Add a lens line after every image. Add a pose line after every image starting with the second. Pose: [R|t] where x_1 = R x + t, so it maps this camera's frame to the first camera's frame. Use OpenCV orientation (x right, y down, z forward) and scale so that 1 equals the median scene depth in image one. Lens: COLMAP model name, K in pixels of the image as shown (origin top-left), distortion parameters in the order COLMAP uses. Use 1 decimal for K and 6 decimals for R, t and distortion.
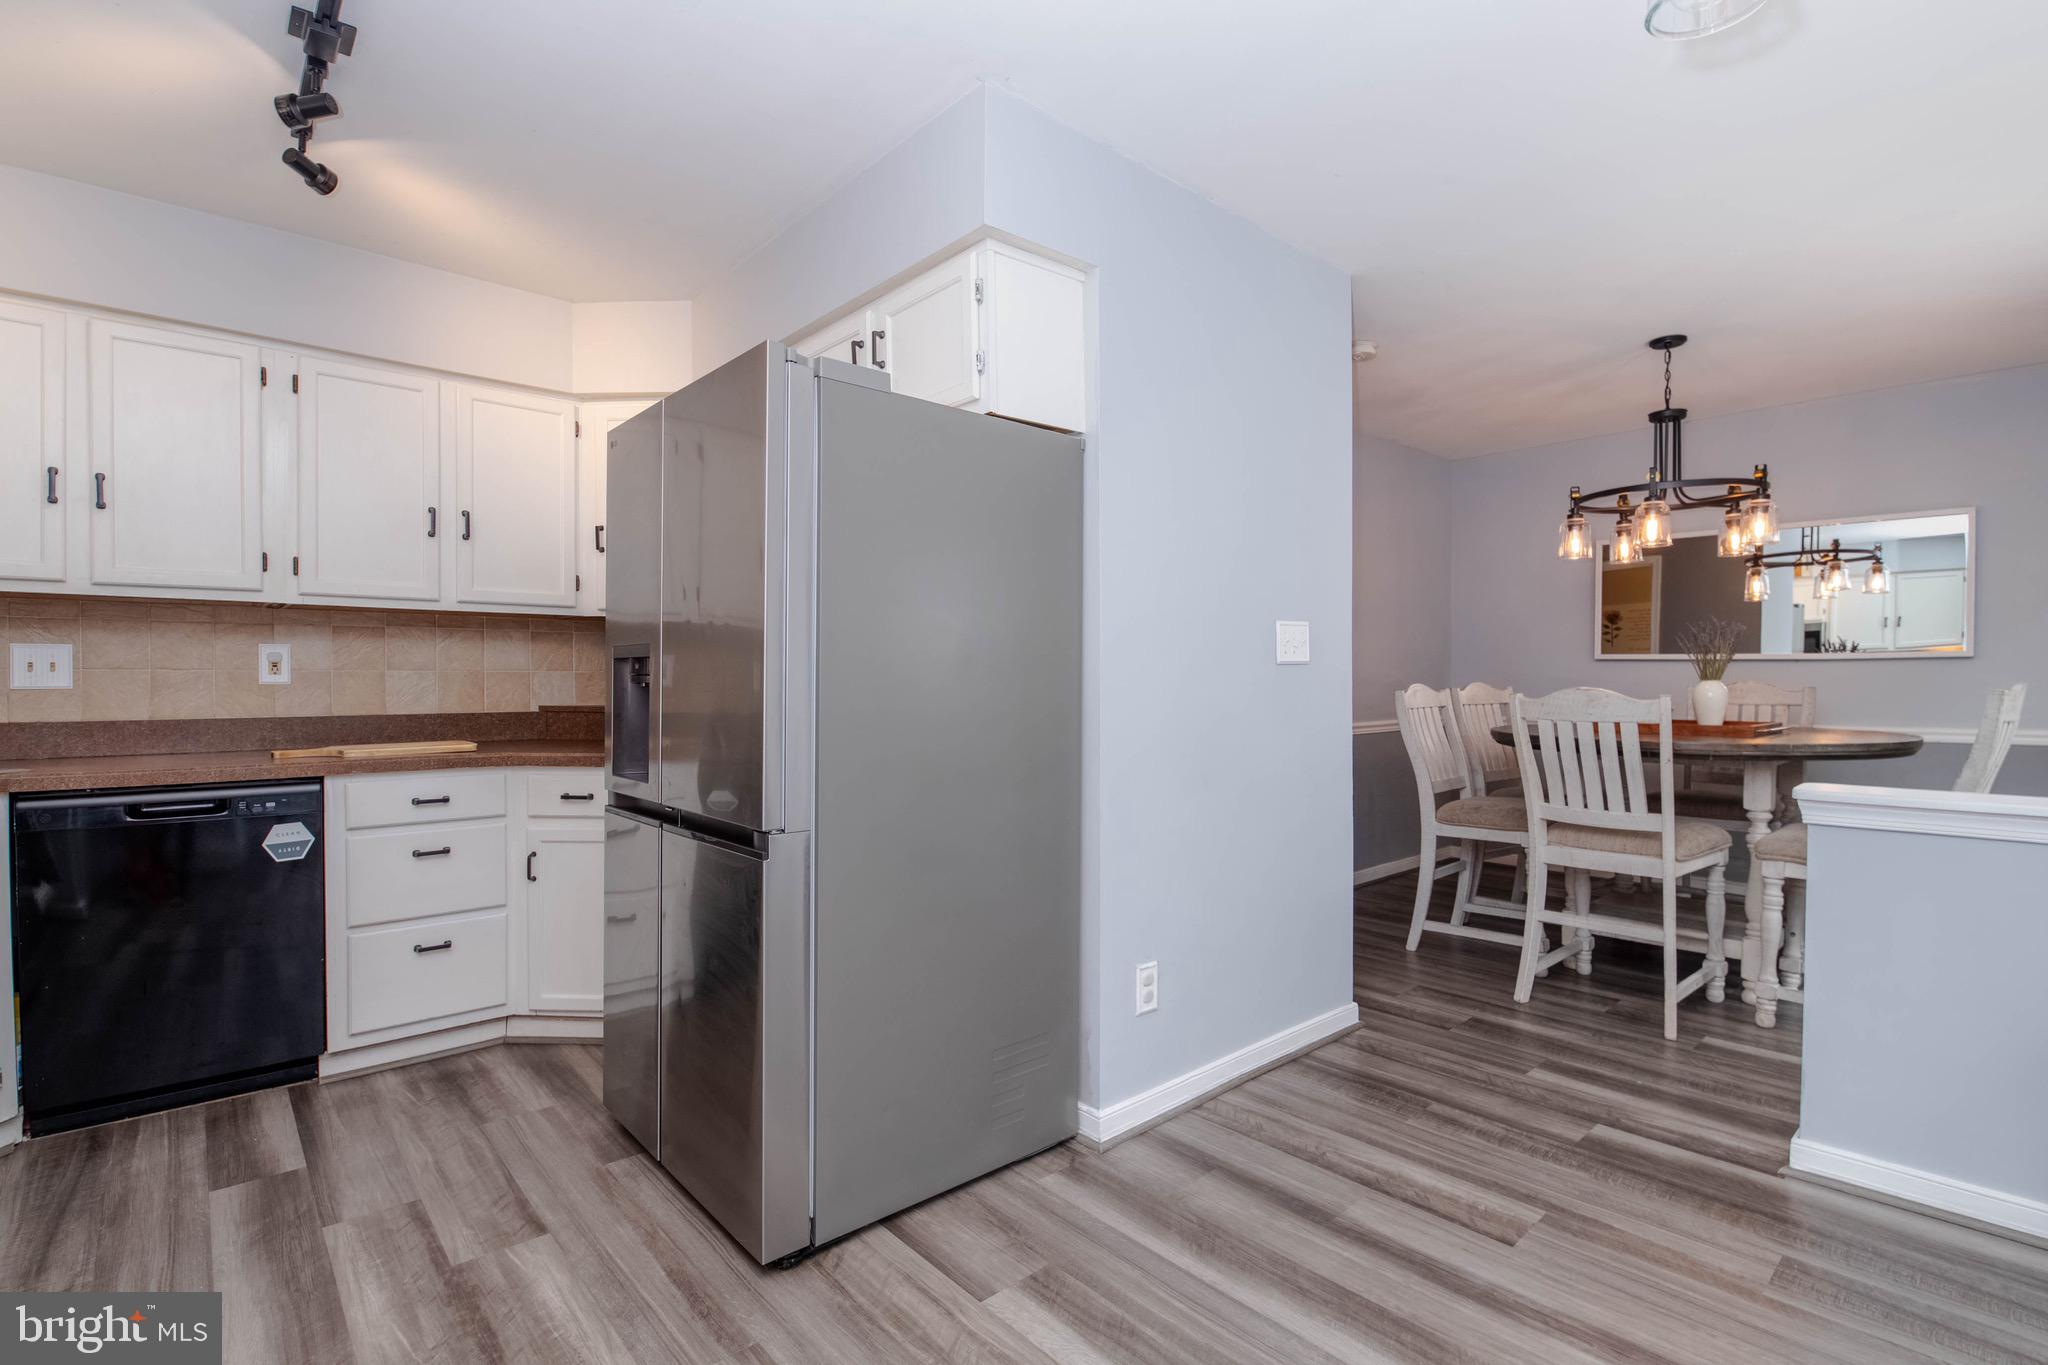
lens RADIAL K [[951.1, 0, 1028.4], [0, 951.1, 688.2], [0, 0, 1]] dist [-0.001441, -0.007895]
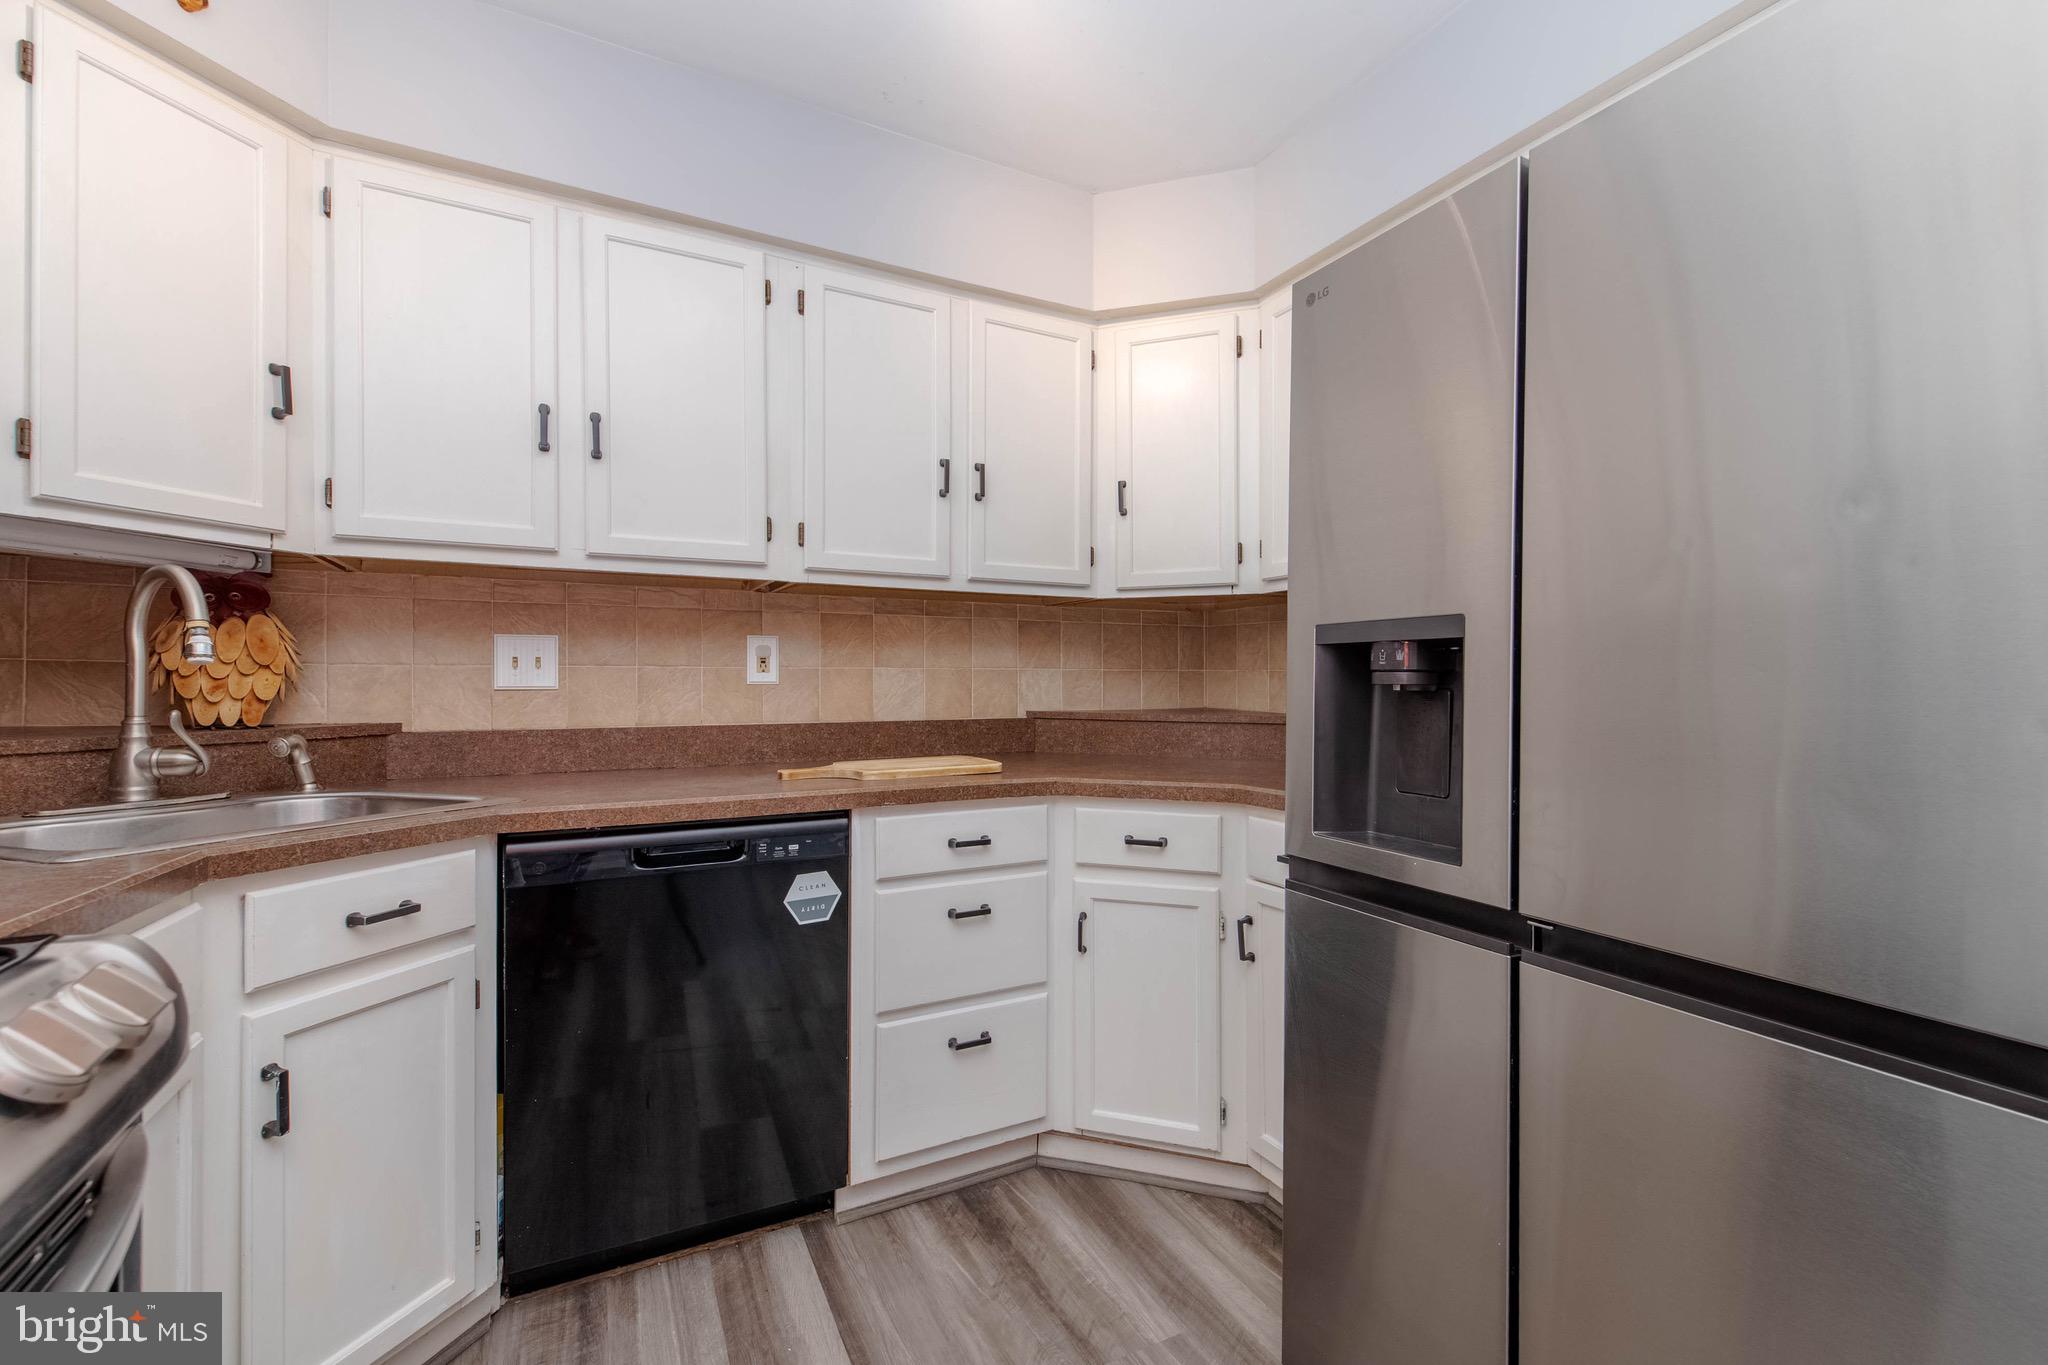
lens RADIAL K [[867.7, 0, 1046.5], [0, 867.7, 681.4], [0, 0, 1]] dist [0.013360, -0.005326]
pose [[0.969727, 0.002180, -0.244183, -0.523815], [-0.004262, 0.999959, -0.007996, -0.002588], [0.244155, 0.008794, 0.969696, 0.461074]]
